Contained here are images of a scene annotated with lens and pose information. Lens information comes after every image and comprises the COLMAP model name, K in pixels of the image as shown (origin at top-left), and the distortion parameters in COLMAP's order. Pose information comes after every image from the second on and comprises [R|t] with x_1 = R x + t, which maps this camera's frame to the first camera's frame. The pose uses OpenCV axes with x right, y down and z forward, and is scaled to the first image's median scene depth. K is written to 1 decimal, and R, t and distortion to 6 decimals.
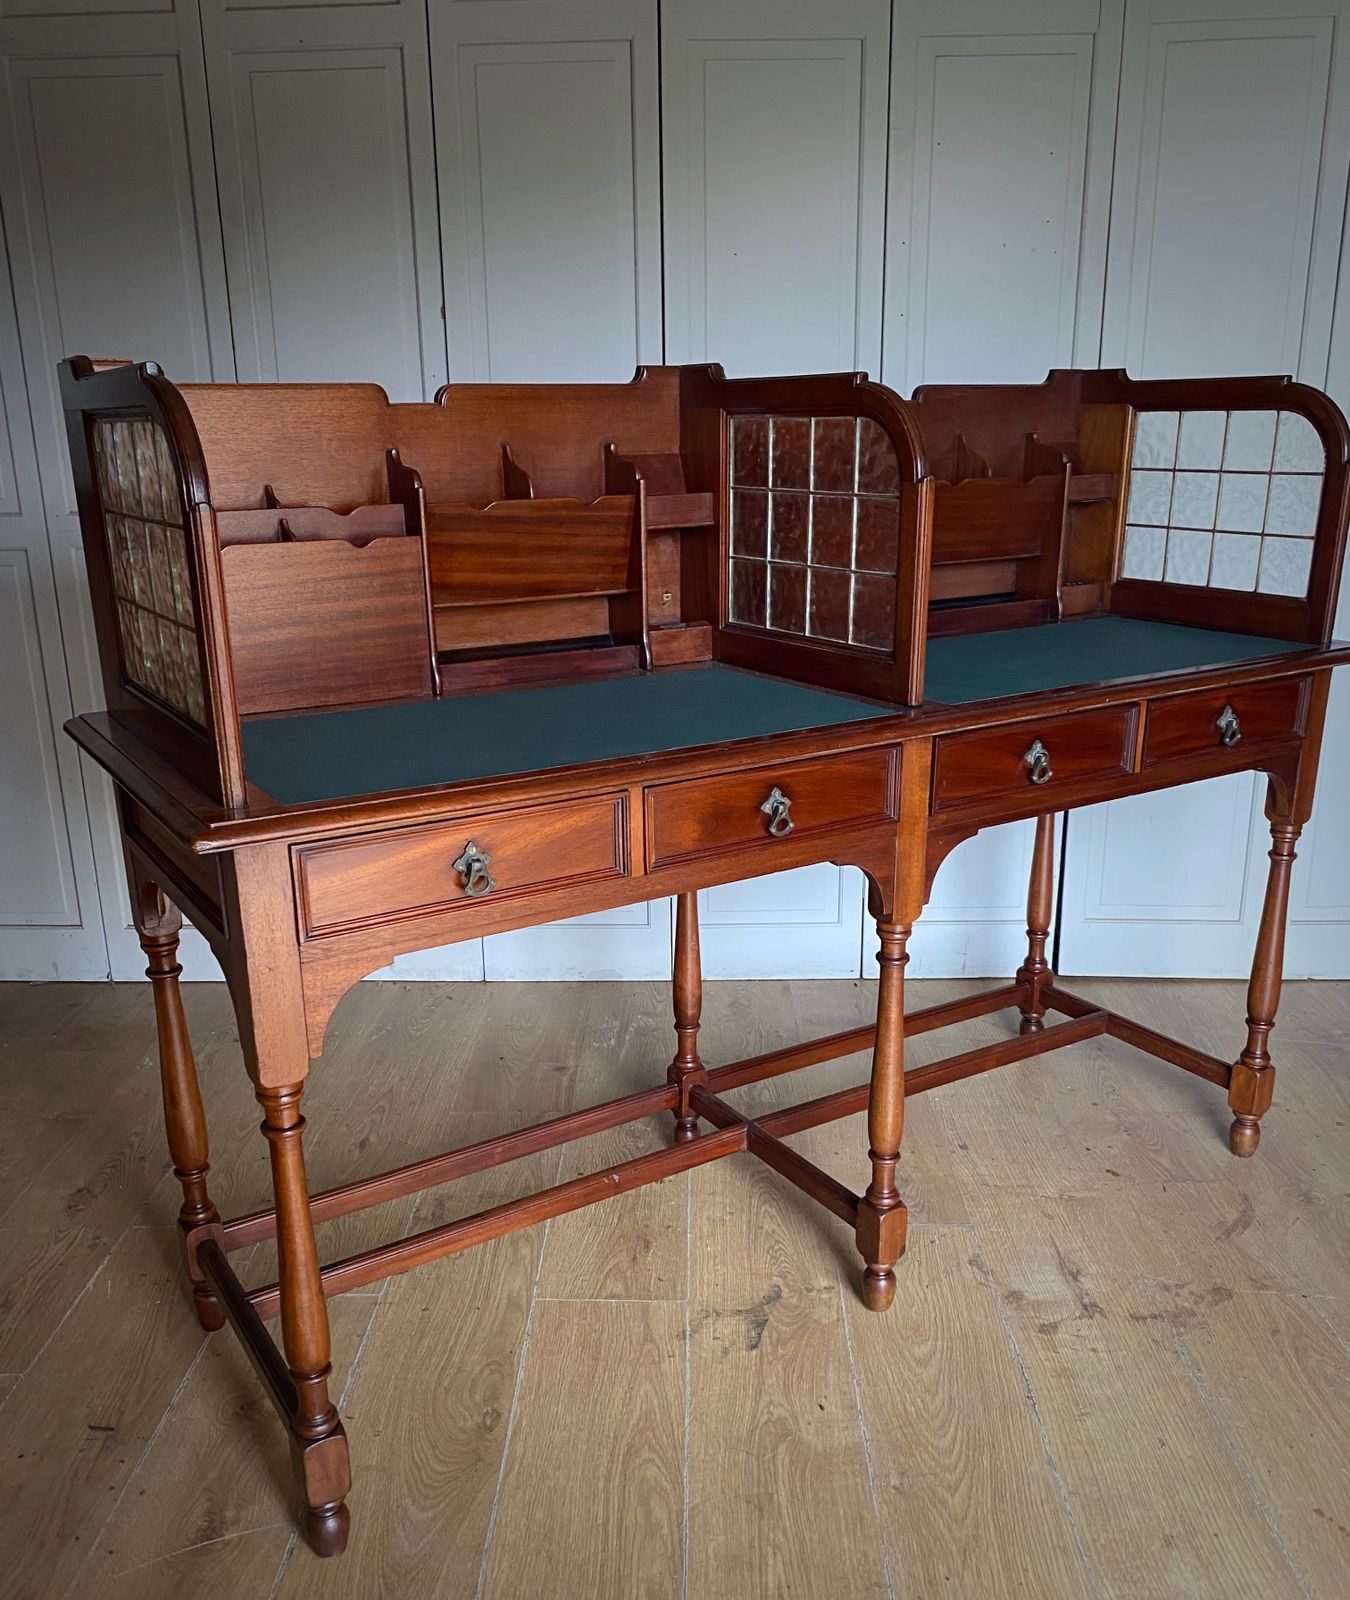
lens RADIAL K [[1388.6, 0, 679.2], [0, 1388.6, 888.2], [0, 0, 1]] dist [0.011935, -0.008241]
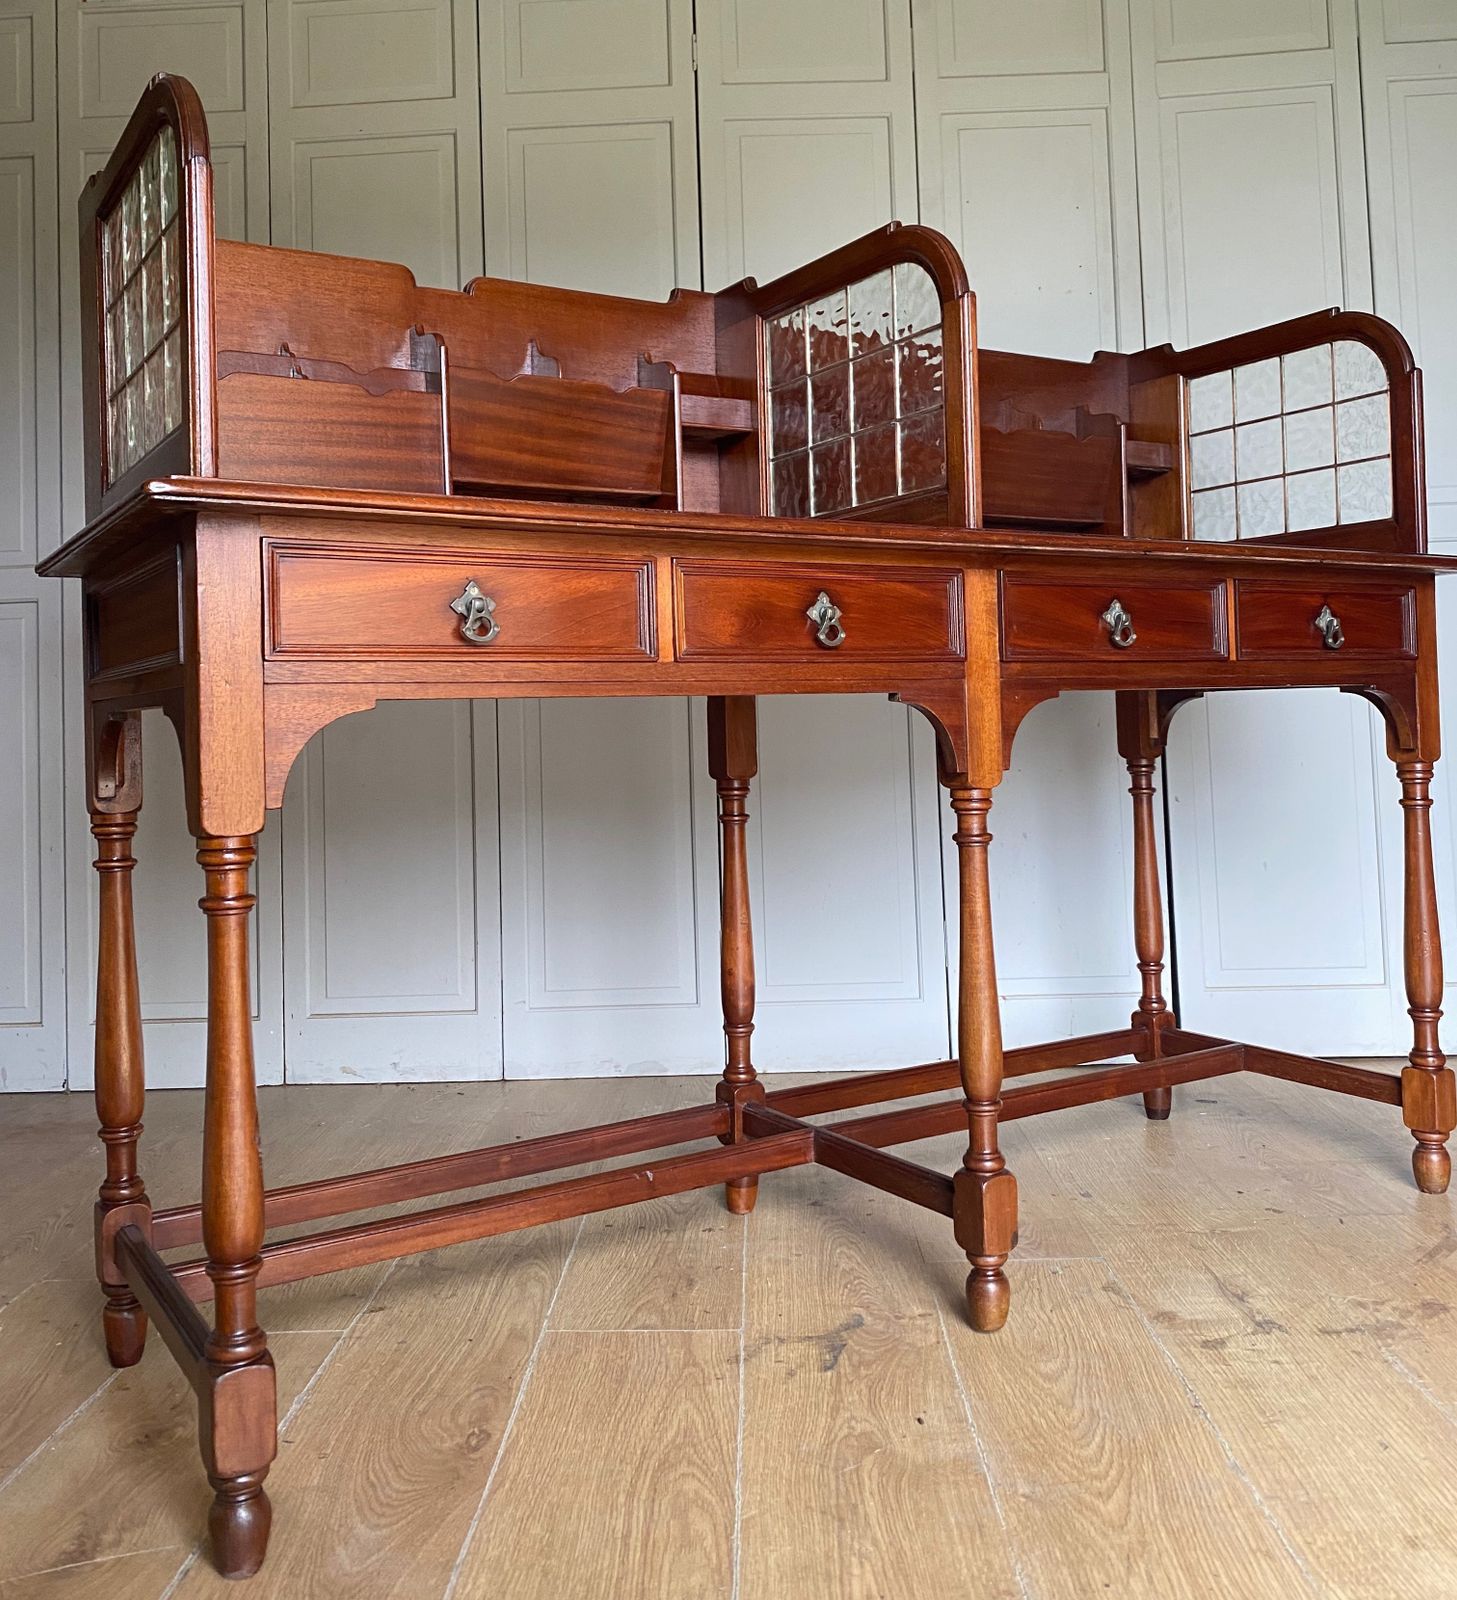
lens RADIAL K [[1494.6, 0, 729.0], [0, 1494.6, 696.2], [0, 0, 1]] dist [0.016732, -0.015691]
pose [[0.999764, -0.020449, -0.007296, 0.013052], [0.016721, 0.939537, -0.342038, 0.271656], [0.013850, 0.341835, 0.939658, 0.105169]]
